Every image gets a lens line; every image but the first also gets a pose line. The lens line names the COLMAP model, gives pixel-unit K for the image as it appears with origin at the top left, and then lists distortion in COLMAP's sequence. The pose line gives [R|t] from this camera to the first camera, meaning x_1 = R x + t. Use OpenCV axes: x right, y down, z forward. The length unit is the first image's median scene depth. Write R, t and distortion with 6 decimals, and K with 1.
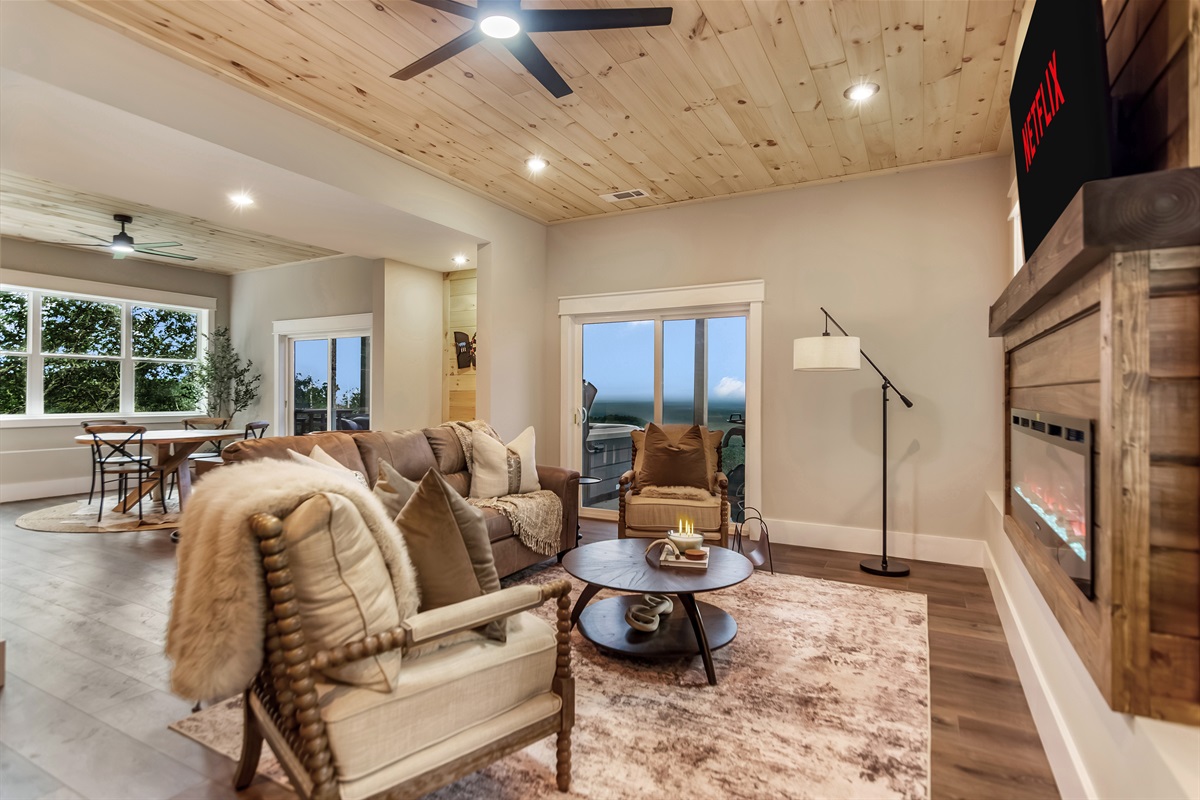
lens RADIAL K [[601.8, 0, 594.1], [0, 601.8, 399.6], [0, 0, 1]] dist [0.000914, 0.000378]
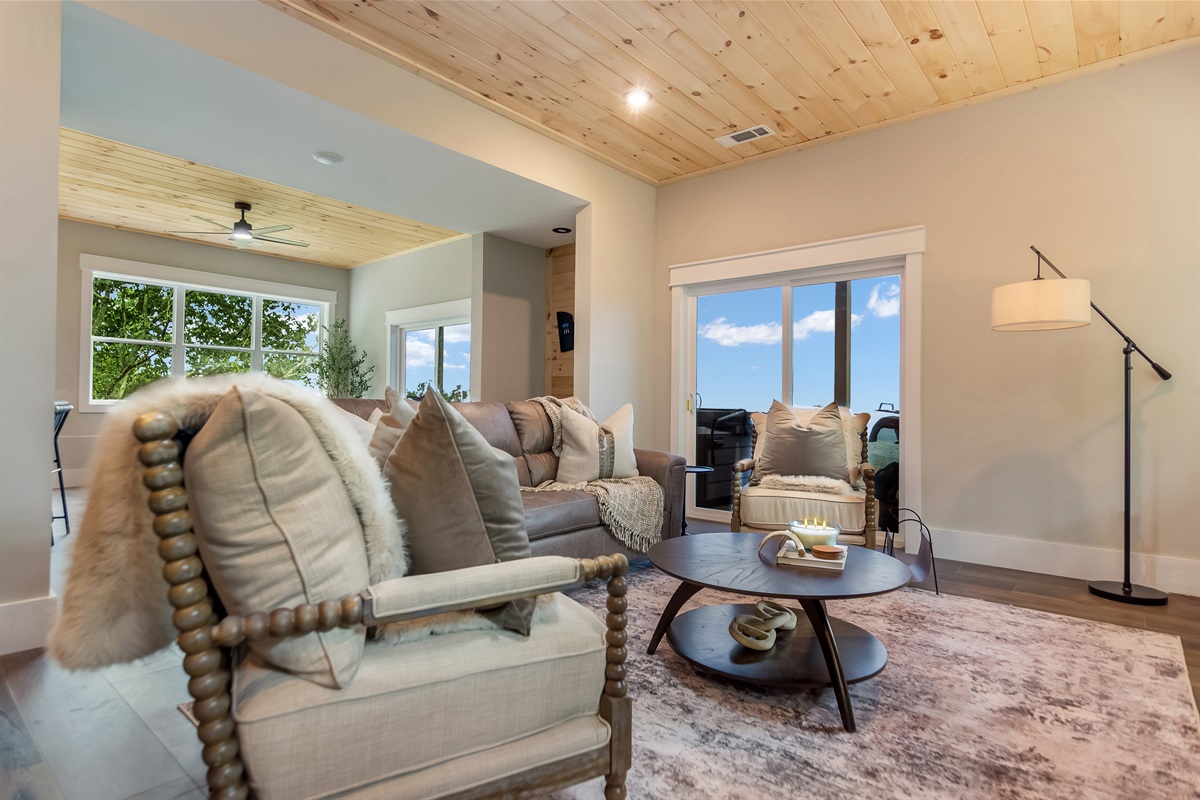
lens RADIAL K [[622.2, 0, 592.3], [0, 622.2, 402.1], [0, 0, 1]] dist [-0.001582, 0.000485]
pose [[0.977578, 0.004134, -0.210535, 0.048279], [-0.007513, 0.999855, -0.015252, 0.090254], [0.210441, 0.016492, 0.977467, 0.194153]]
